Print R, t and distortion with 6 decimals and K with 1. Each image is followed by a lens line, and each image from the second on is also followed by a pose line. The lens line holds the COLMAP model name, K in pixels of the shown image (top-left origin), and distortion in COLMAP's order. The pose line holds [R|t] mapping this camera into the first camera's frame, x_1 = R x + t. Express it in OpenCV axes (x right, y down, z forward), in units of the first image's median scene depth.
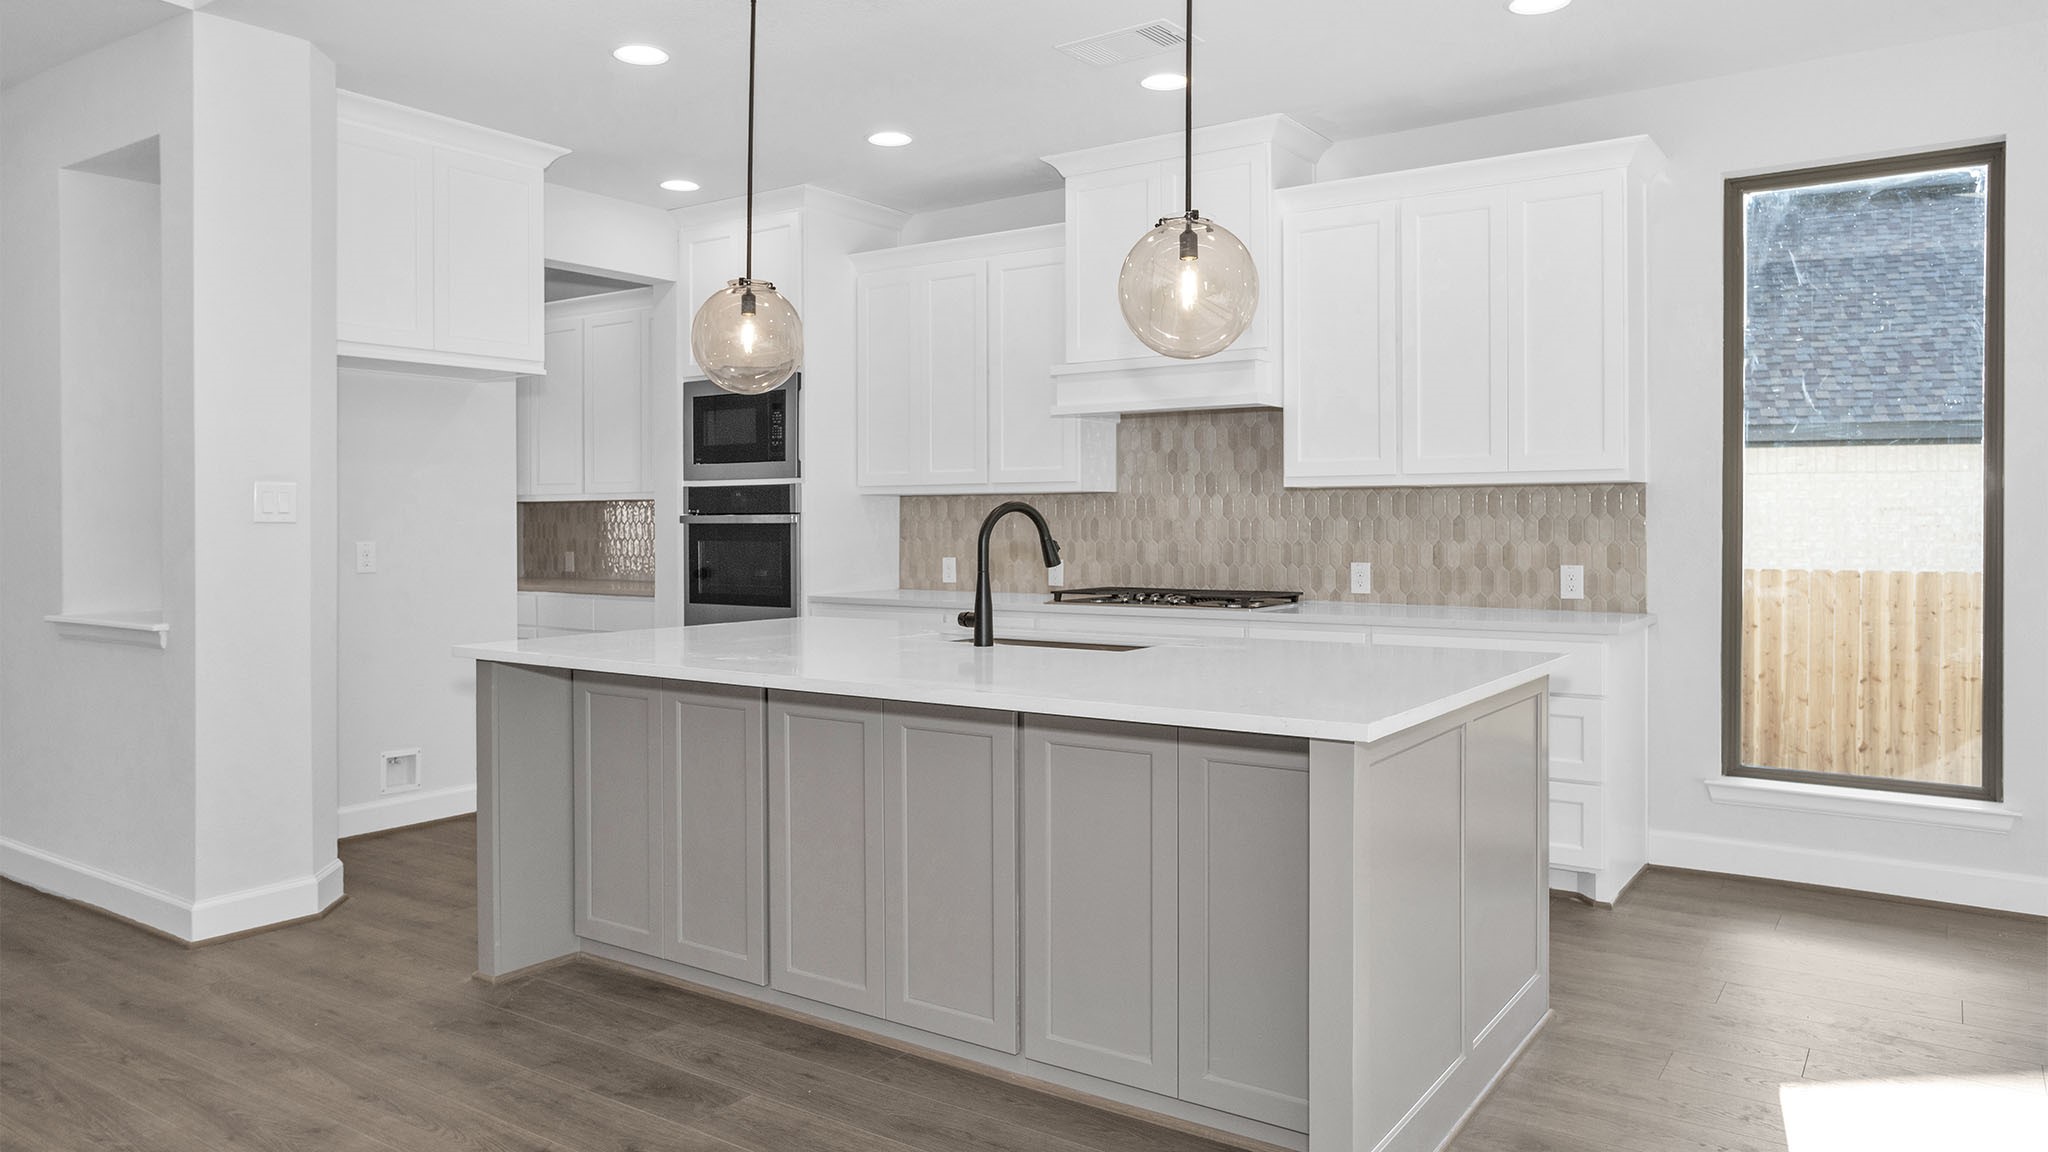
lens RADIAL K [[1333.5, 0, 1026.1], [0, 1333.5, 535.1], [0, 0, 1]] dist [0.005487, 0.005449]
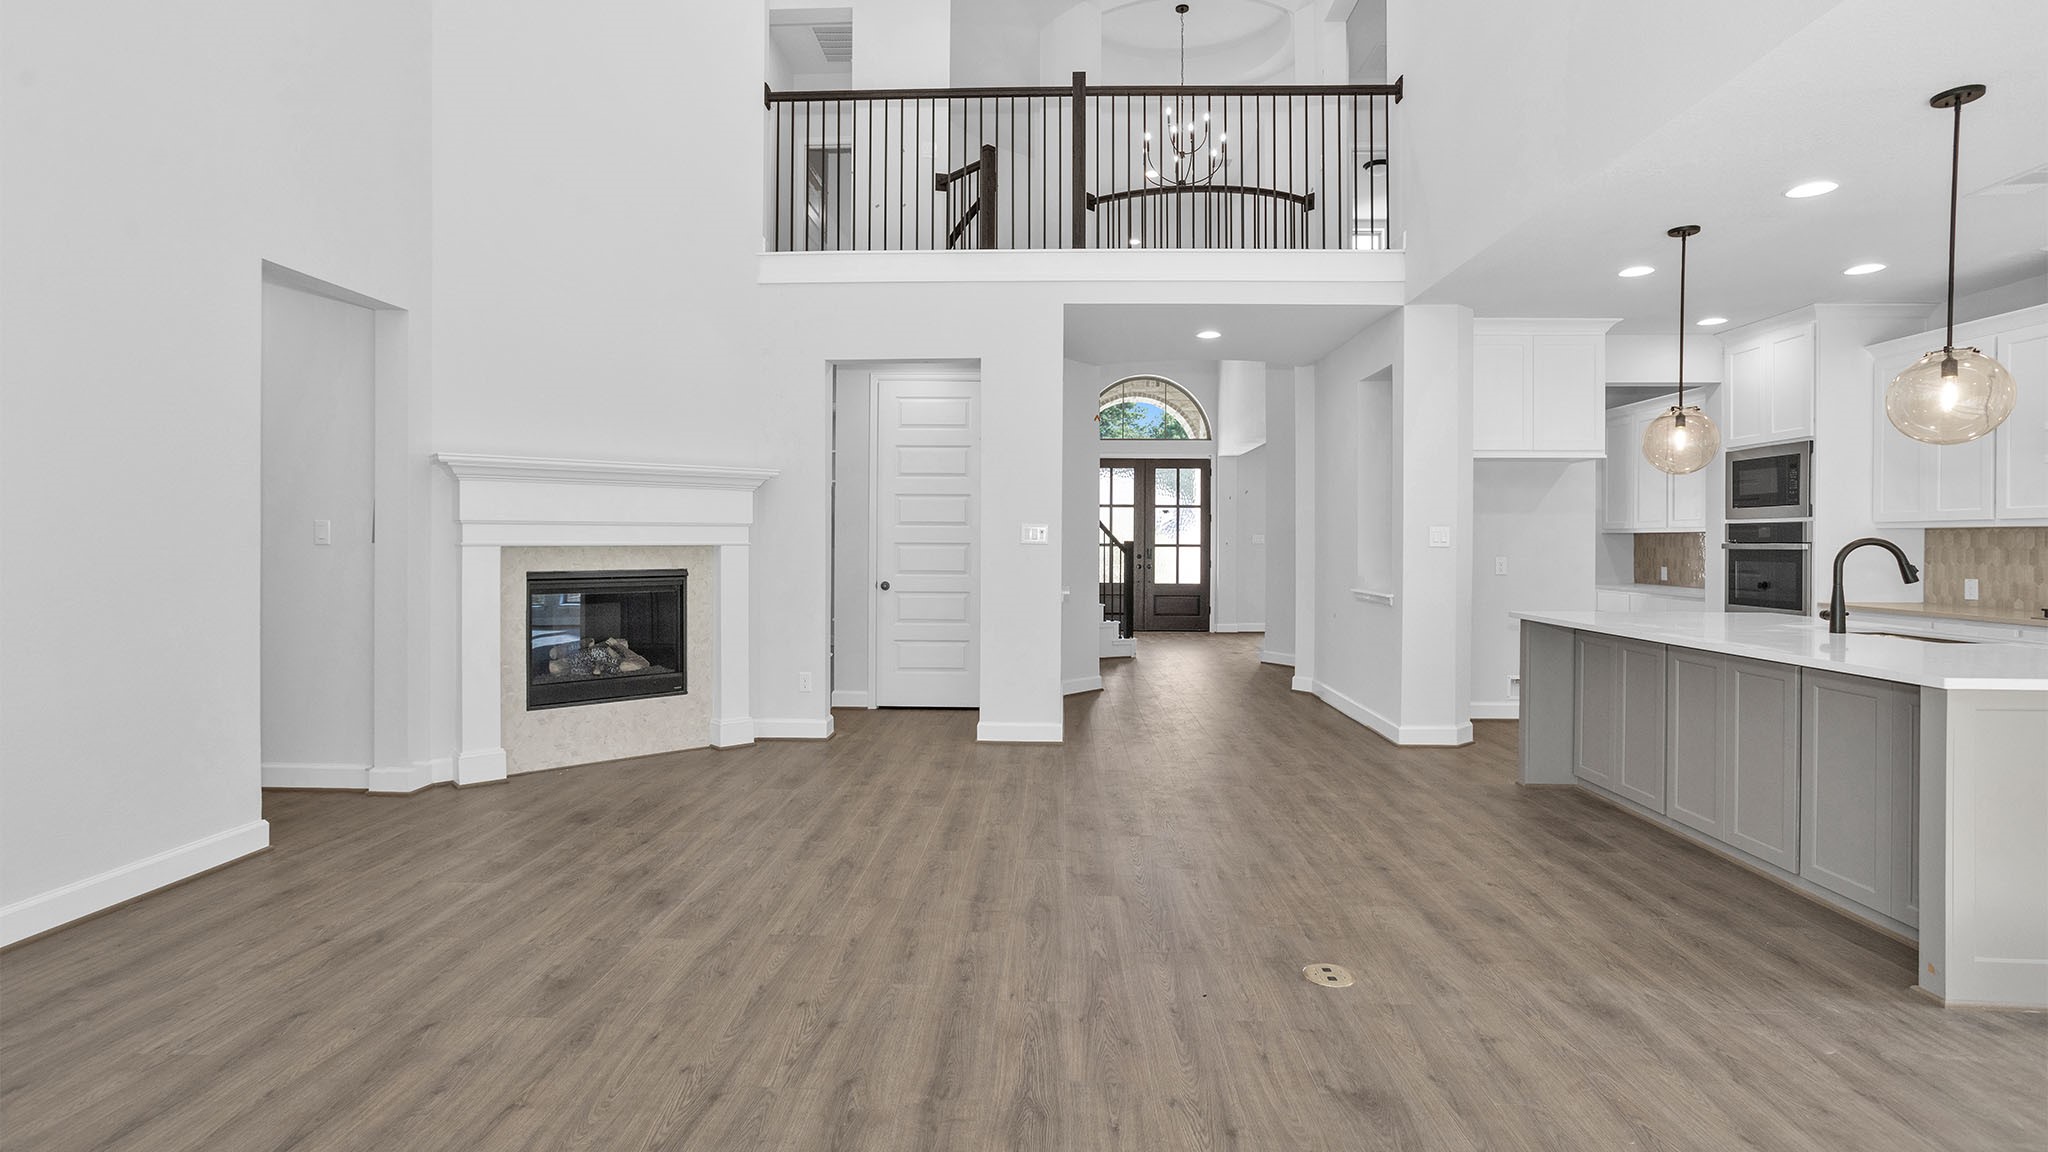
lens RADIAL K [[983.6, 0, 1024.0], [0, 983.6, 542.9], [0, 0, 1]] dist [0.000417, 0.000142]
pose [[0.537446, 0.007361, -0.843266, 0.285057], [-0.015328, 0.999882, -0.001042, -0.002885], [0.843159, 0.013485, 0.537496, -0.263992]]
